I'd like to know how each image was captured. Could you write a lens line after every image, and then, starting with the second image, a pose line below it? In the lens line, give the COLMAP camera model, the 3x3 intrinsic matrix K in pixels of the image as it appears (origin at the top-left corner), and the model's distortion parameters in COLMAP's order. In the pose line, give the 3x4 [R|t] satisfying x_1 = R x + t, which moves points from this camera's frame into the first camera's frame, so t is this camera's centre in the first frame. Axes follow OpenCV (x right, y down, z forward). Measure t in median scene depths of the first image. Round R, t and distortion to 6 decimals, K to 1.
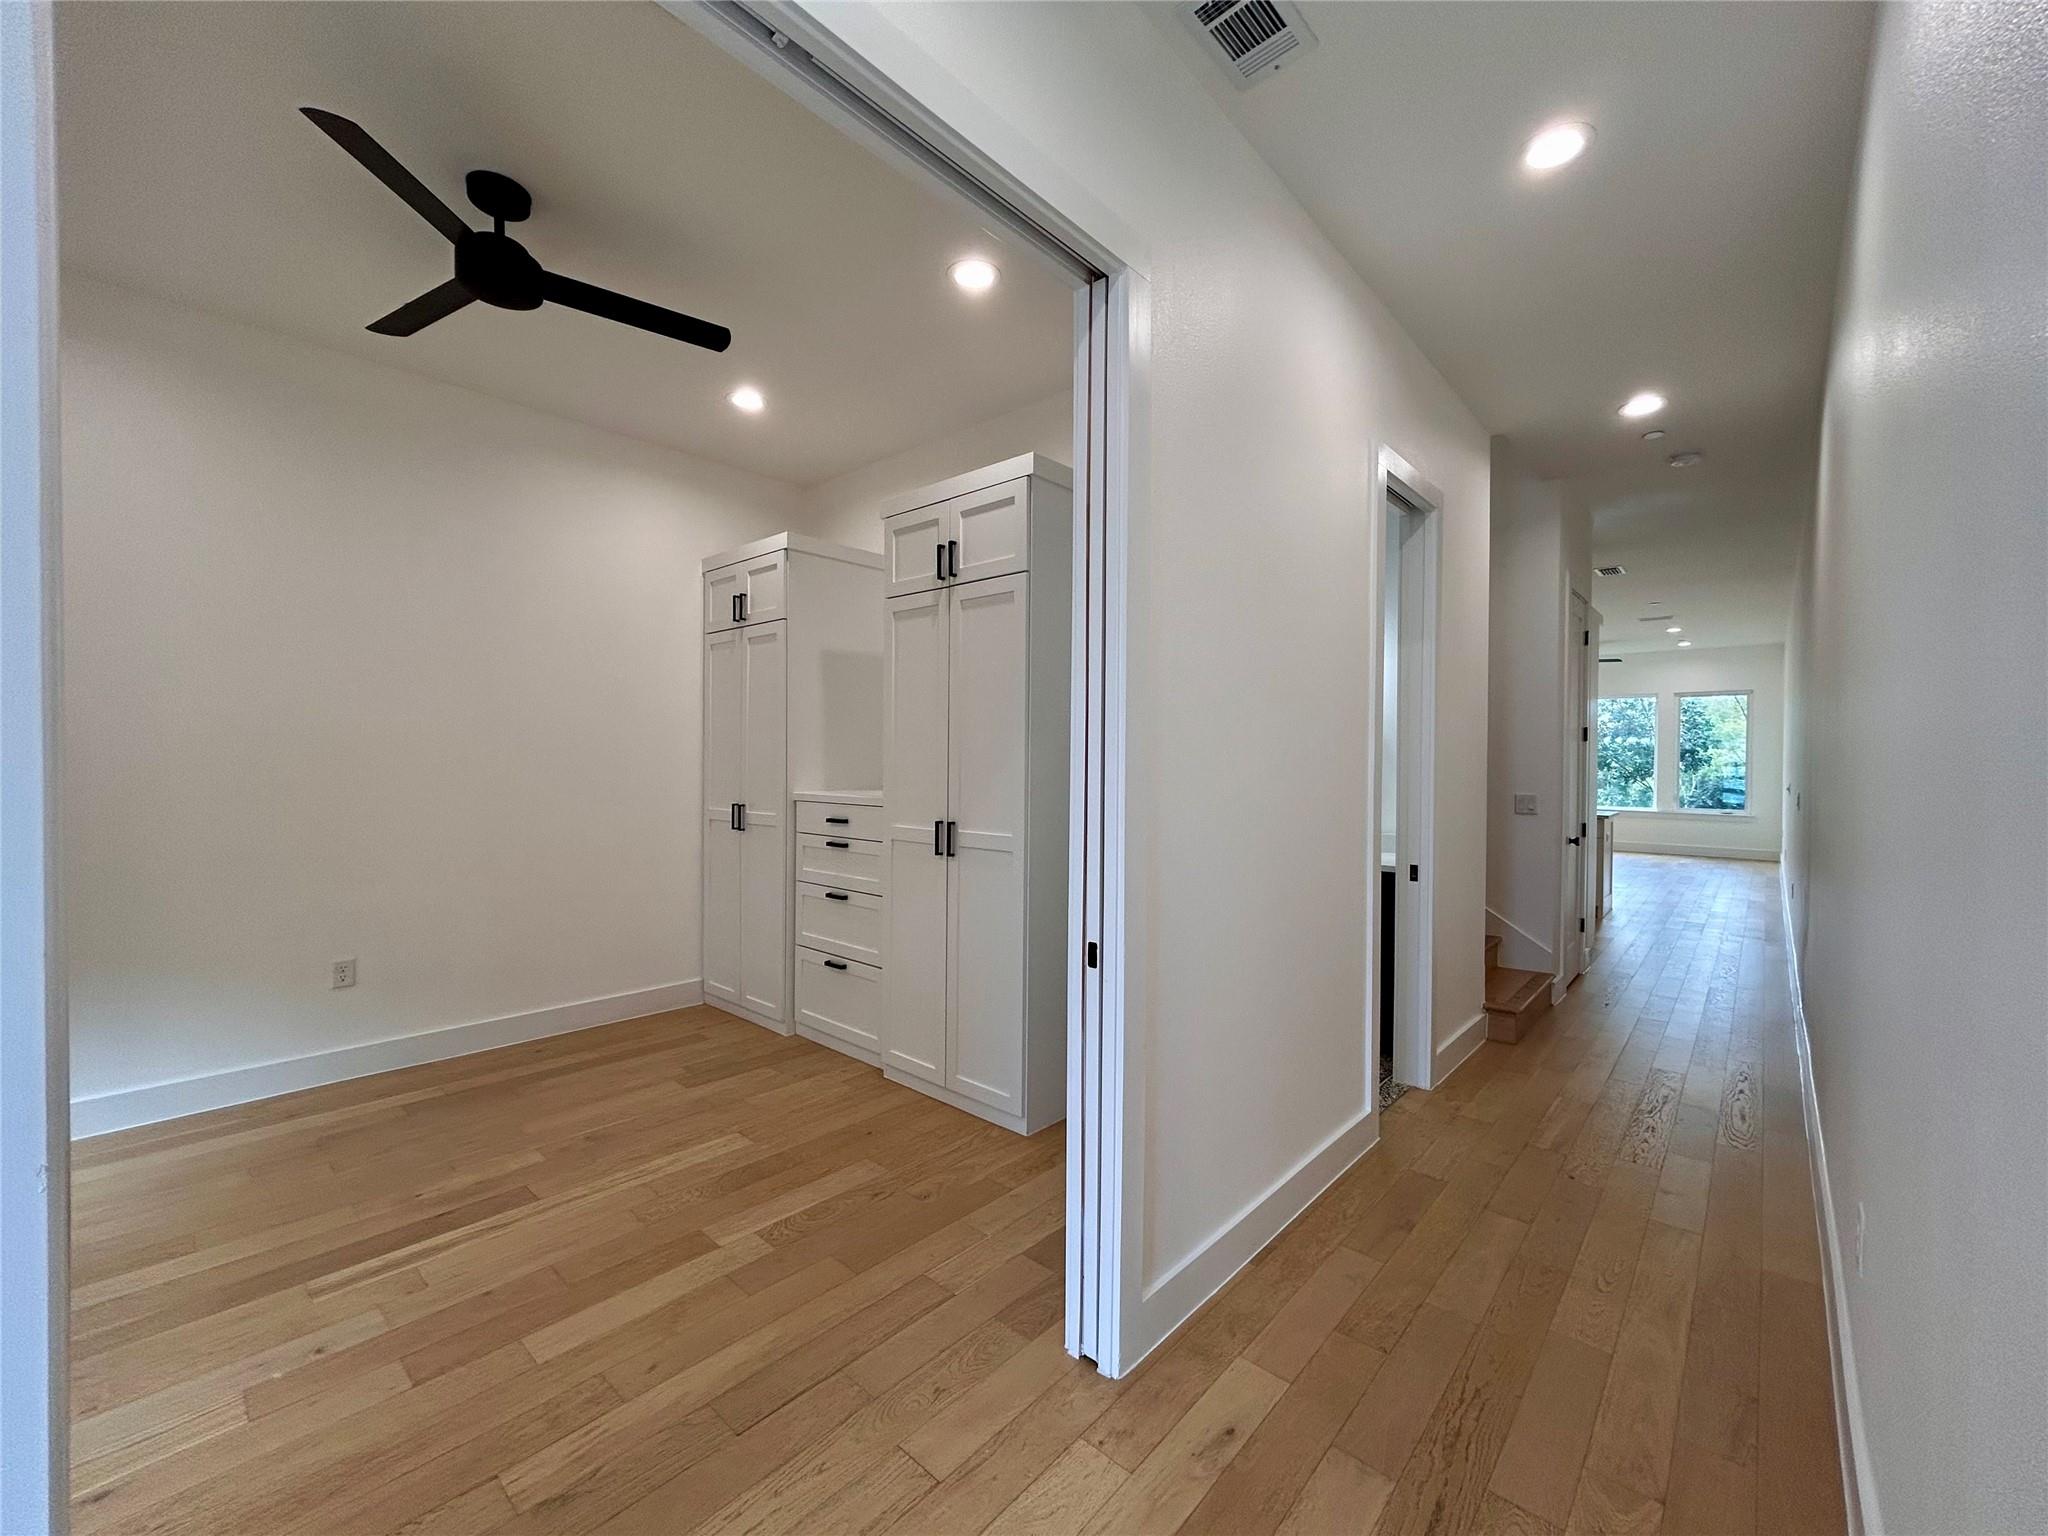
lens RADIAL K [[826.8, 0, 1026.6], [0, 826.8, 768.1], [0, 0, 1]] dist [-0.002728, 0.004545]
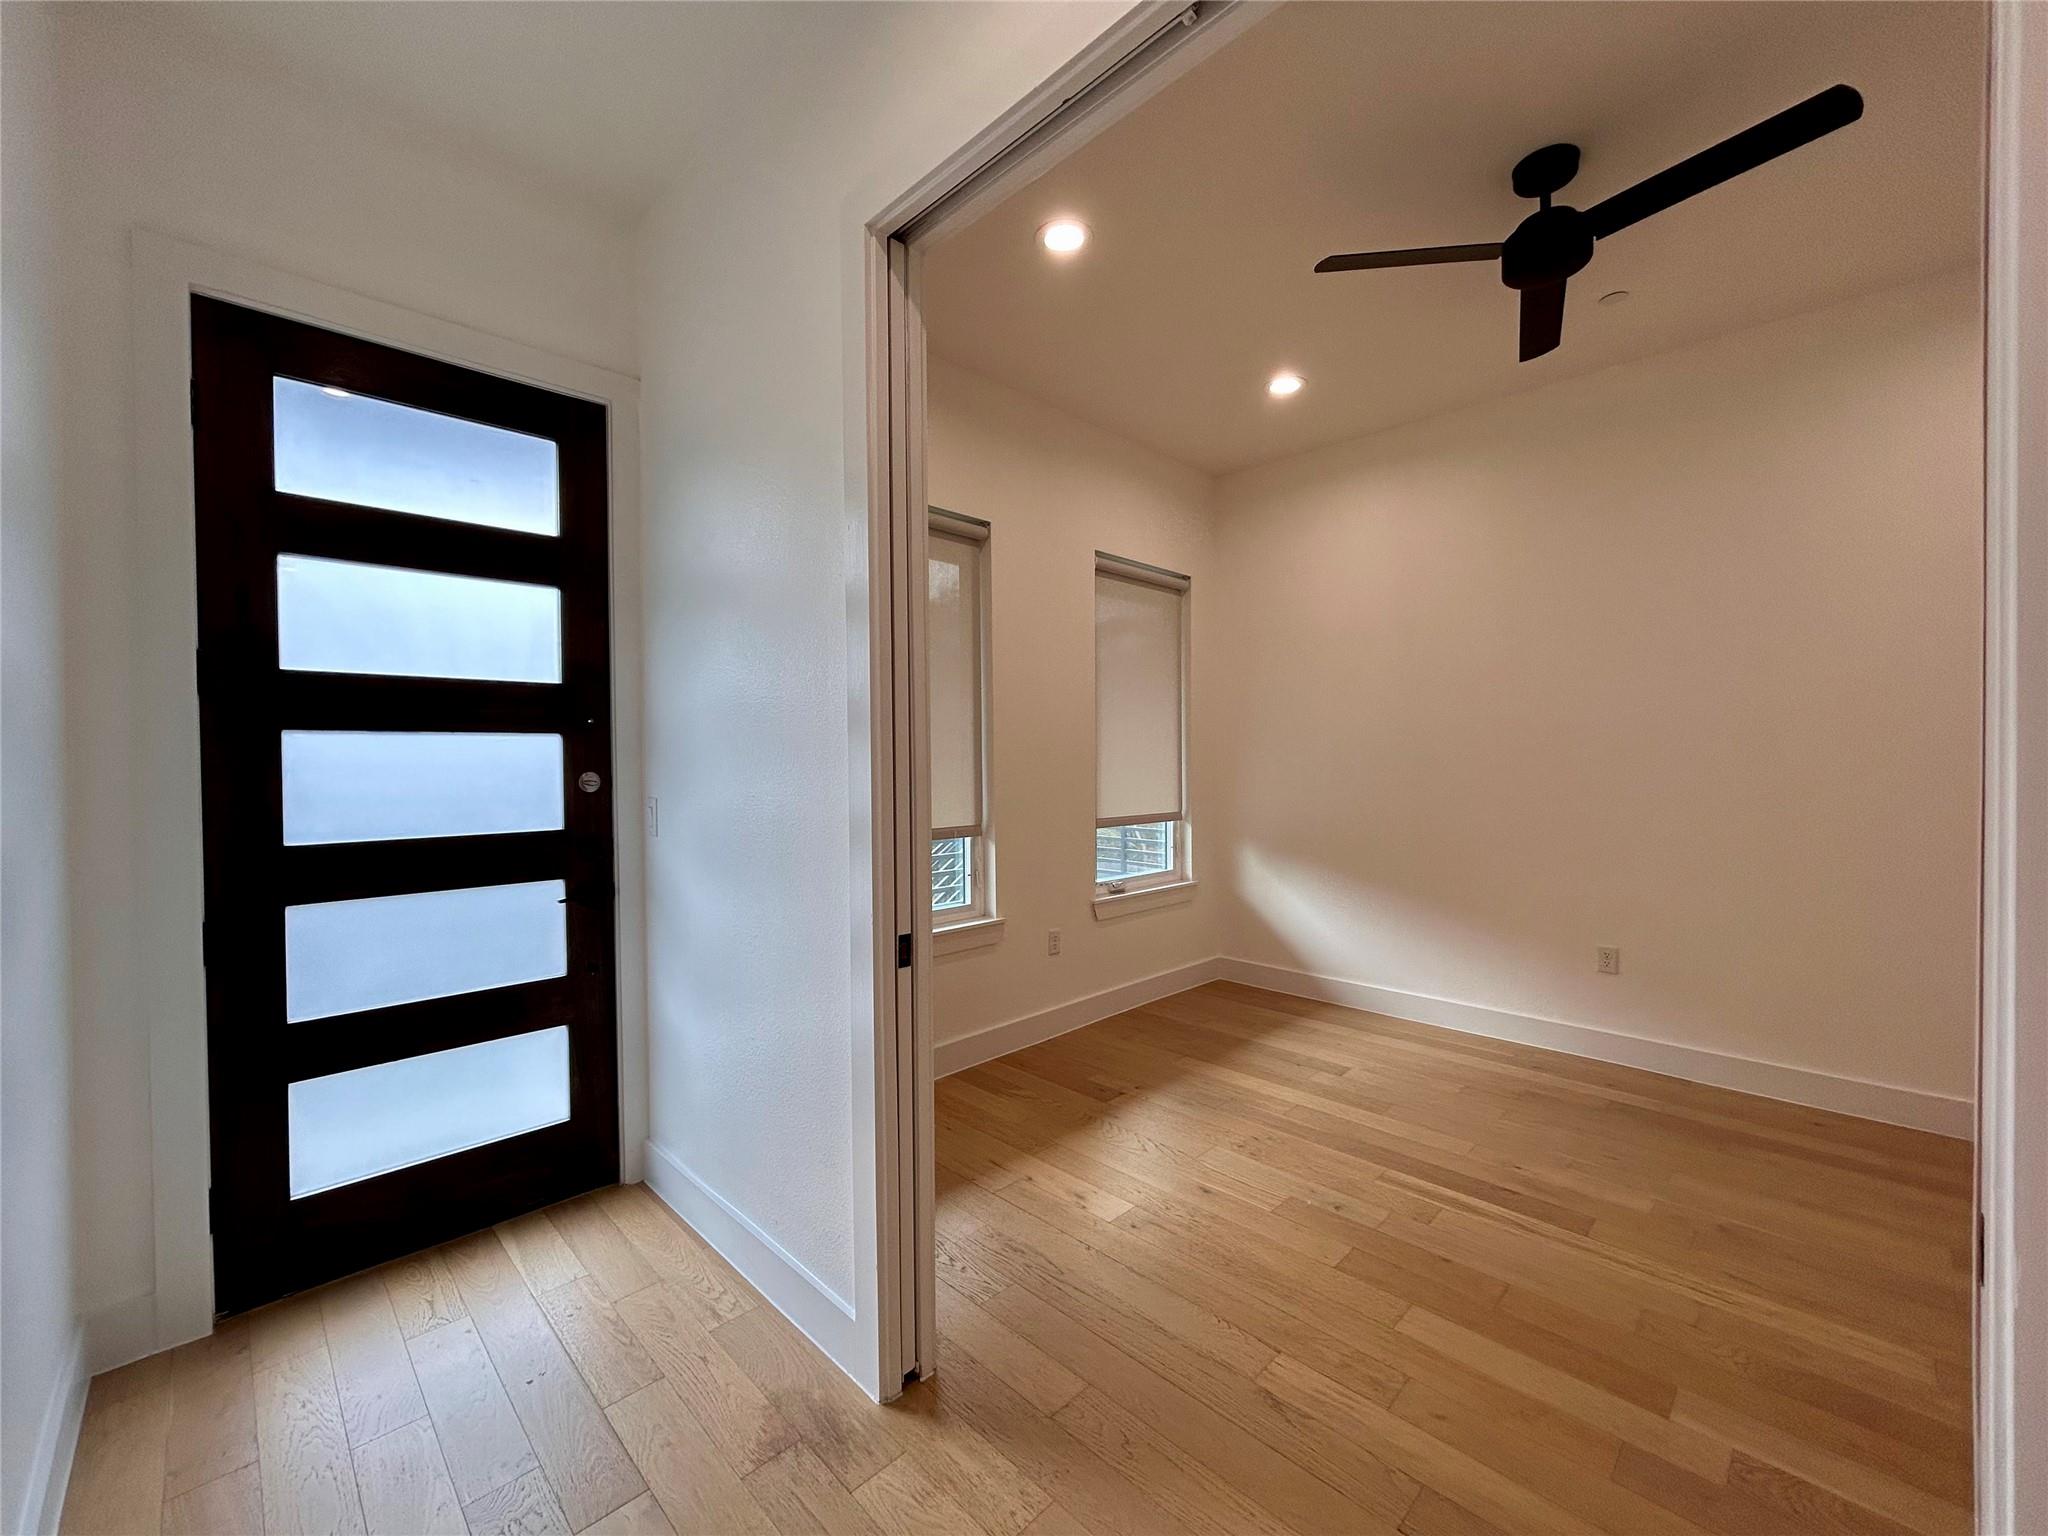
lens RADIAL K [[826.8, 0, 1026.6], [0, 826.8, 768.1], [0, 0, 1]] dist [-0.002728, 0.004545]
pose [[-0.048272, 0.004091, -0.998826, 0.348590], [-0.006210, 0.999971, 0.004395, 0.007183], [0.998815, 0.006415, -0.048245, 0.427257]]
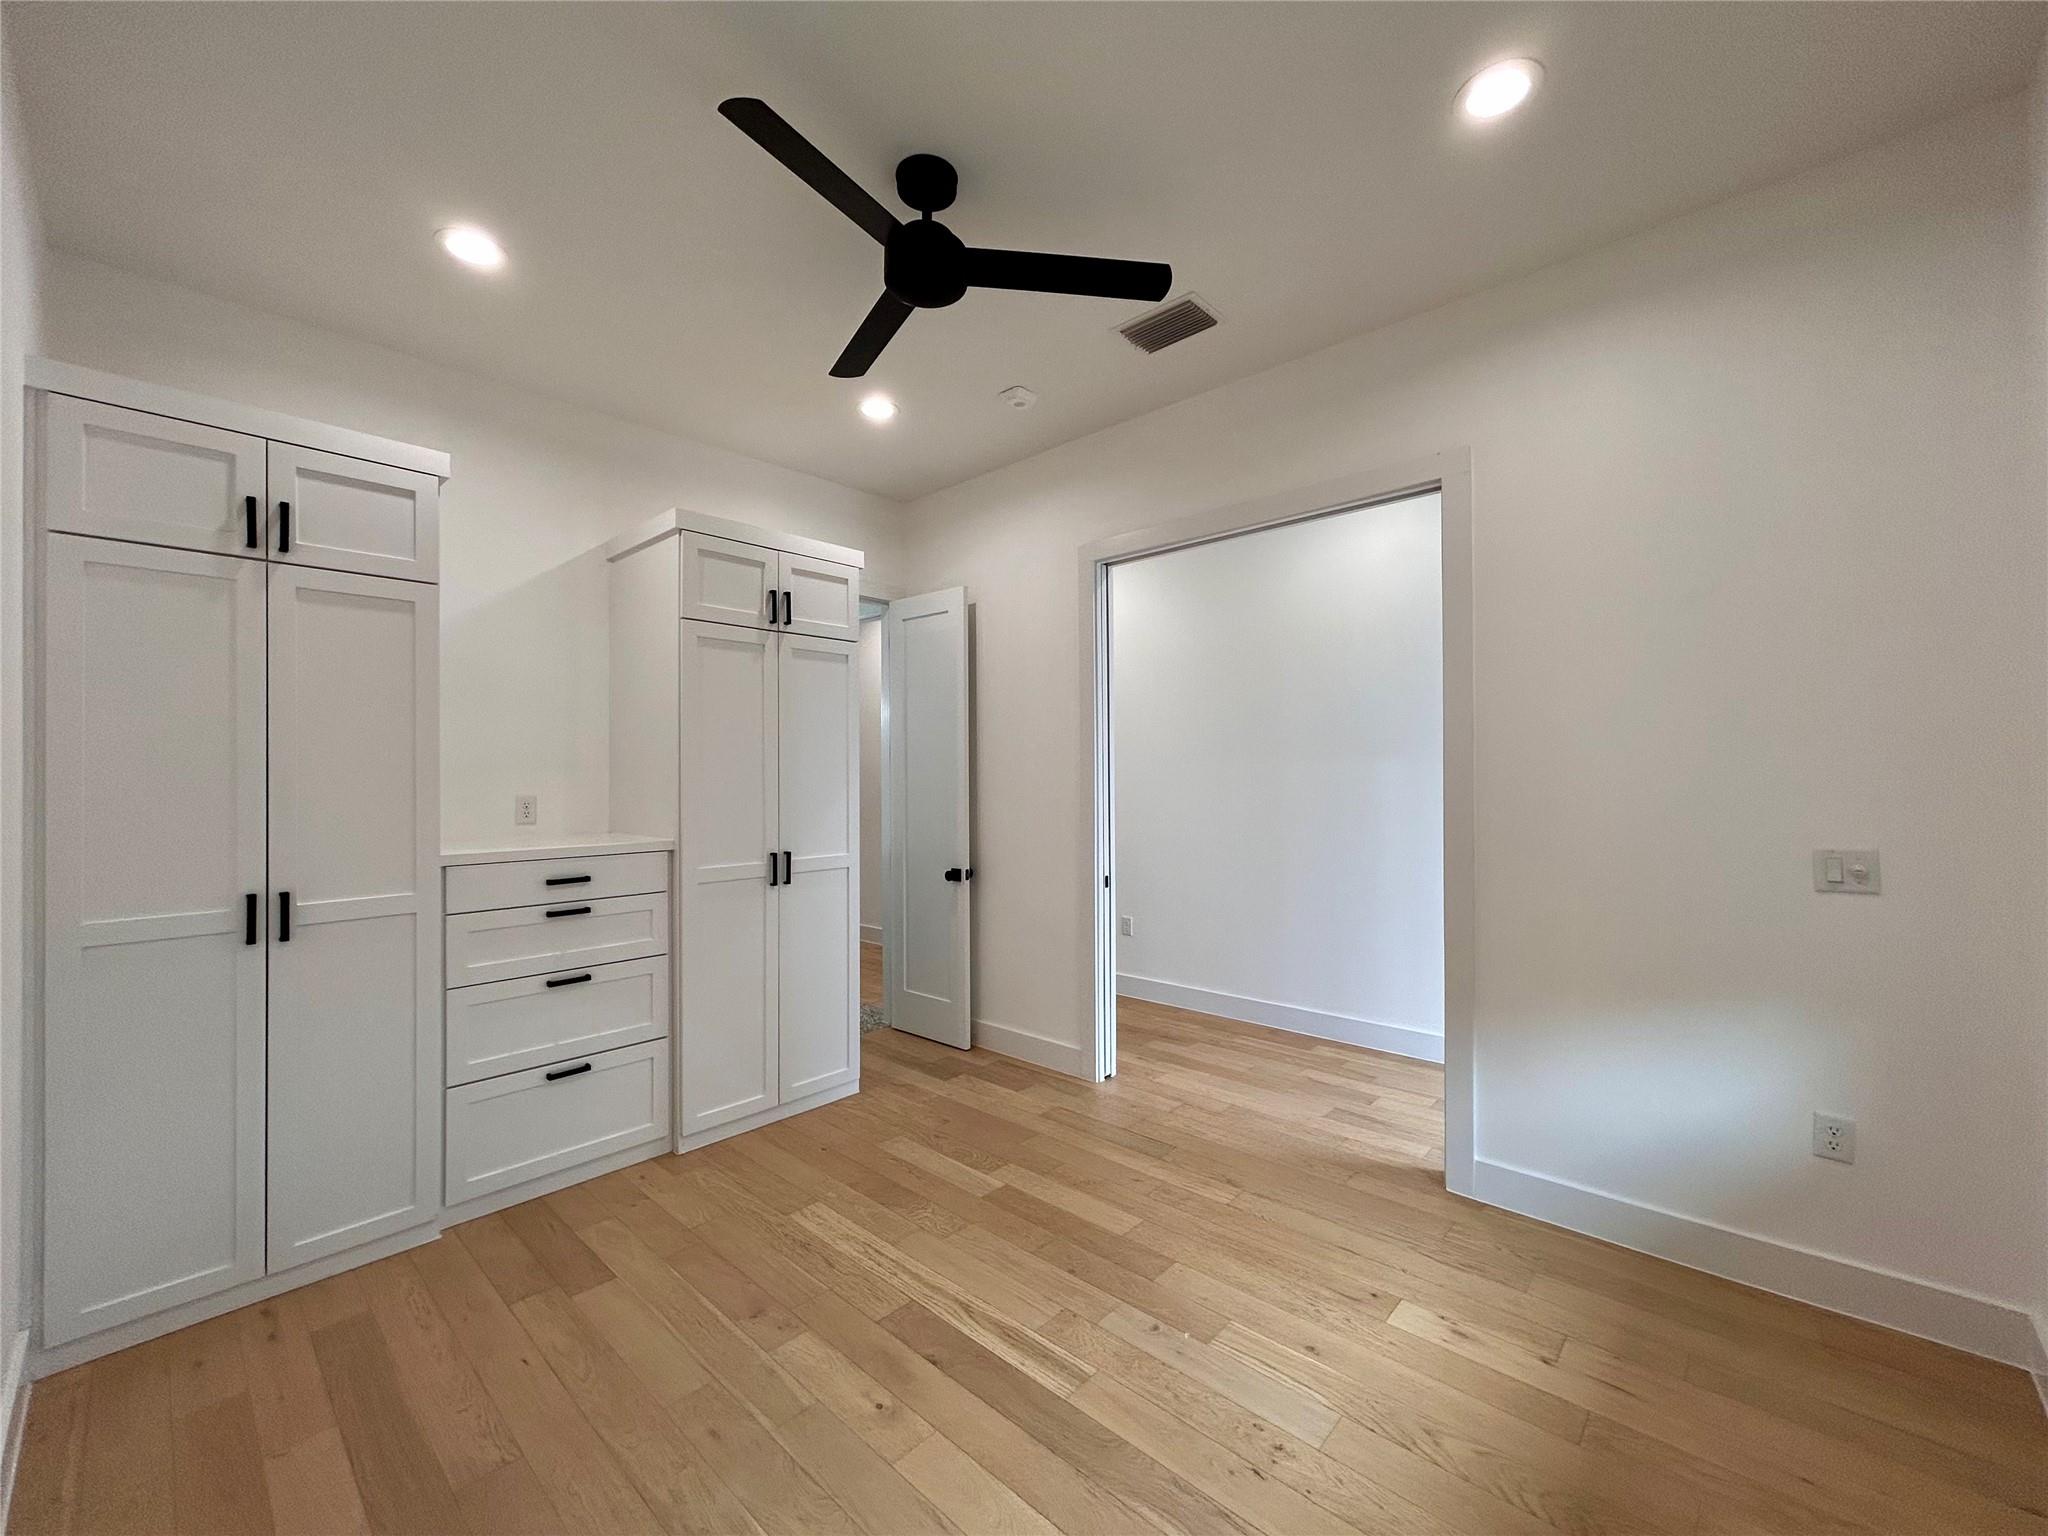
lens RADIAL K [[826.8, 0, 1026.6], [0, 826.8, 768.1], [0, 0, 1]] dist [-0.002728, 0.004545]
pose [[0.008188, 0.002959, 0.999962, -1.479998], [0.019829, 0.999799, -0.003121, -0.042747], [-0.999770, 0.019854, 0.008128, 0.861211]]
